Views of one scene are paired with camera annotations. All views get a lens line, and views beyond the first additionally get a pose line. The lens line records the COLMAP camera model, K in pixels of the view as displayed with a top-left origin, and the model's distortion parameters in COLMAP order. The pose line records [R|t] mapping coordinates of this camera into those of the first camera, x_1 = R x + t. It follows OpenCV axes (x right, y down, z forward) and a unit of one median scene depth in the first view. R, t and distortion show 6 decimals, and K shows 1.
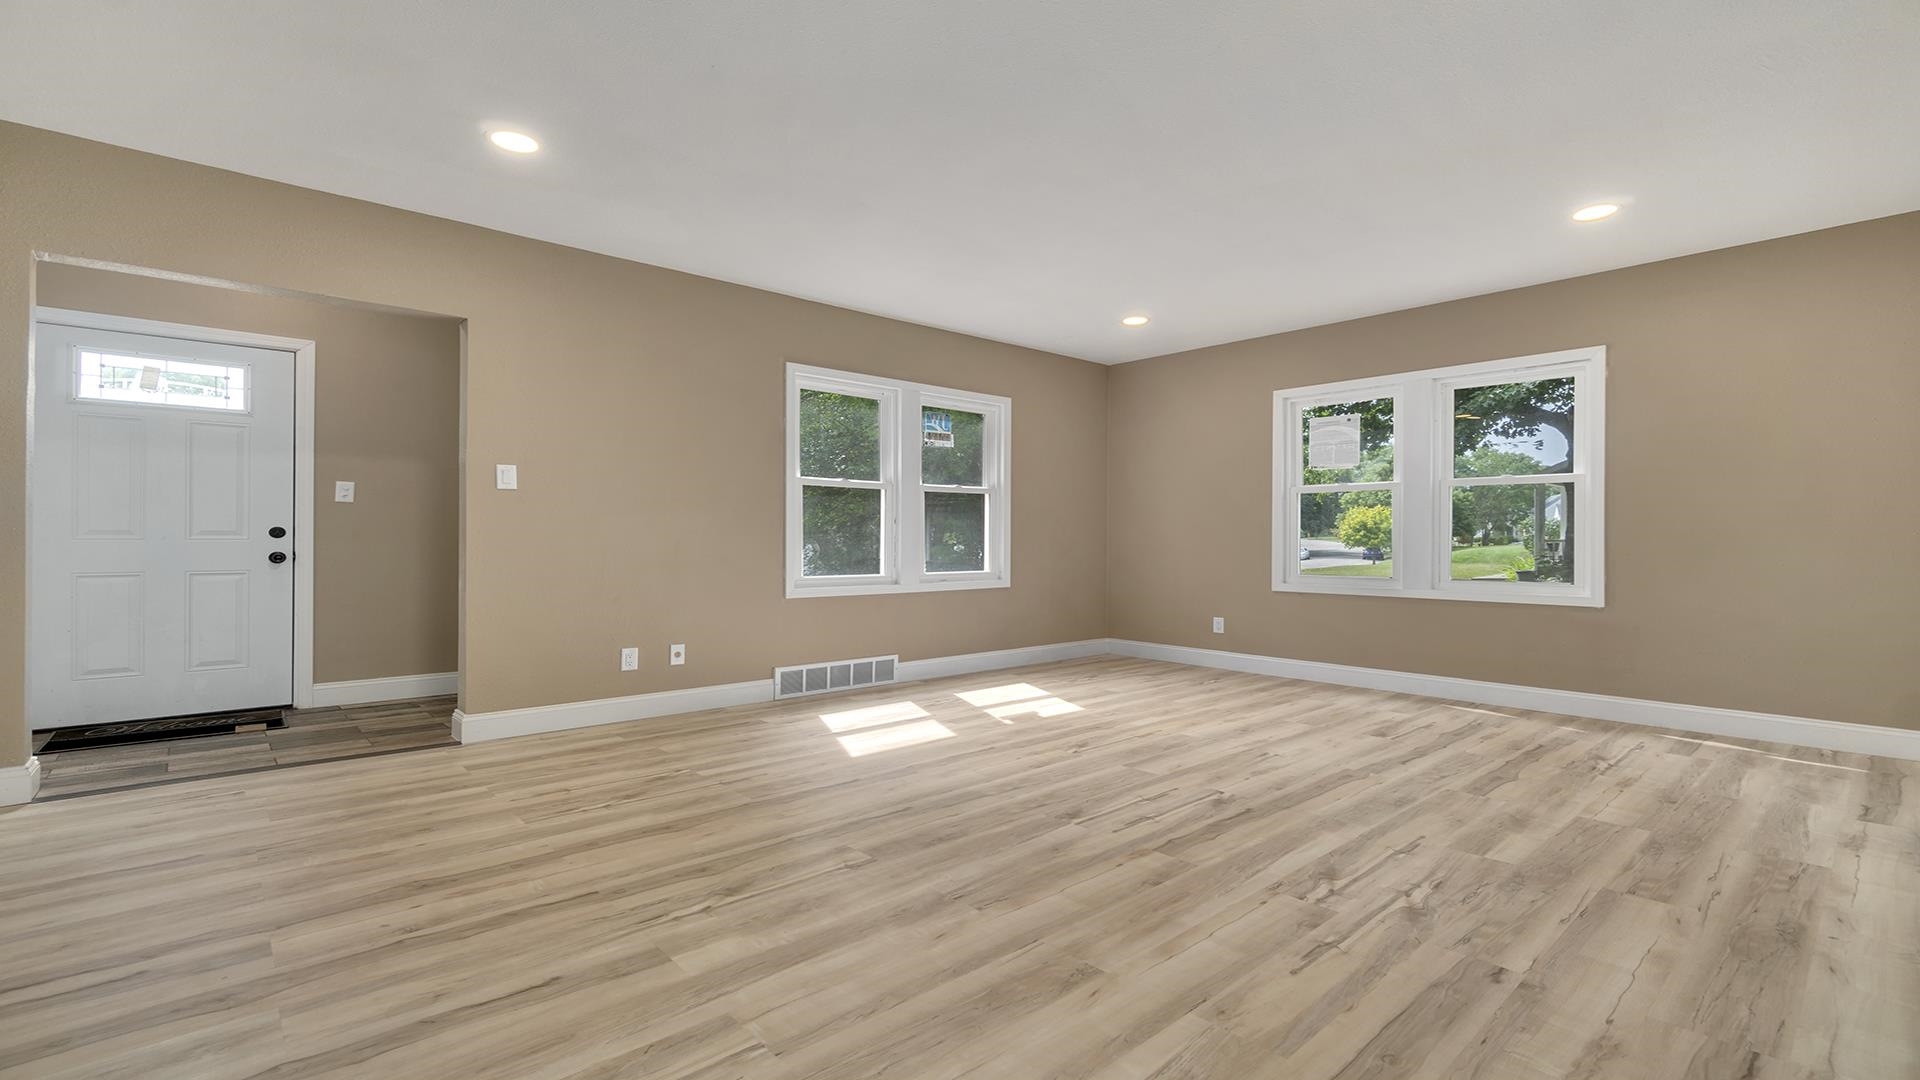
lens RADIAL K [[878.7, 0, 953.7], [0, 878.7, 539.8], [0, 0, 1]] dist [0.003514, -0.000230]
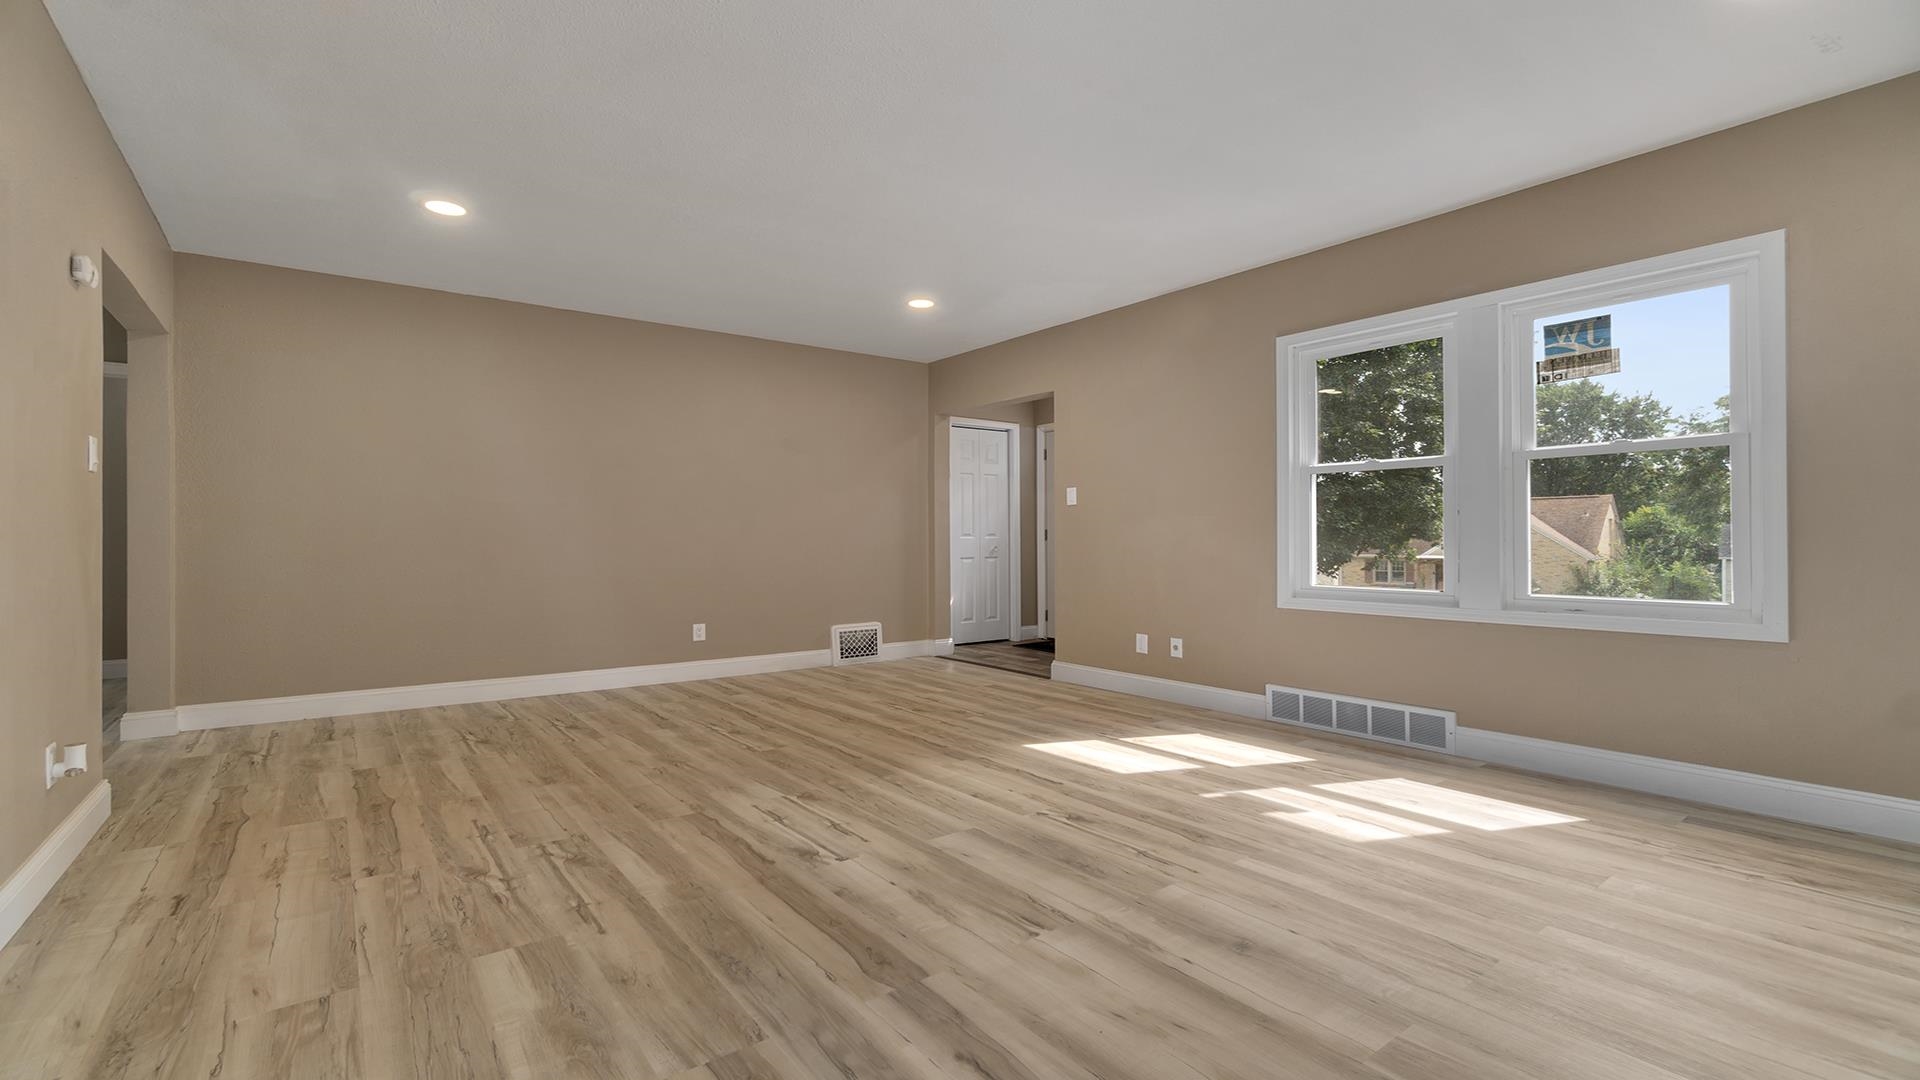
lens RADIAL K [[878.7, 0, 979.1], [0, 878.7, 543.8], [0, 0, 1]] dist [0.003514, -0.000230]
pose [[-0.114213, 0.000443, -0.993456, 1.204287], [0.002407, 0.999997, 0.000169, 0.003763], [0.993453, -0.002372, -0.114214, 1.359883]]
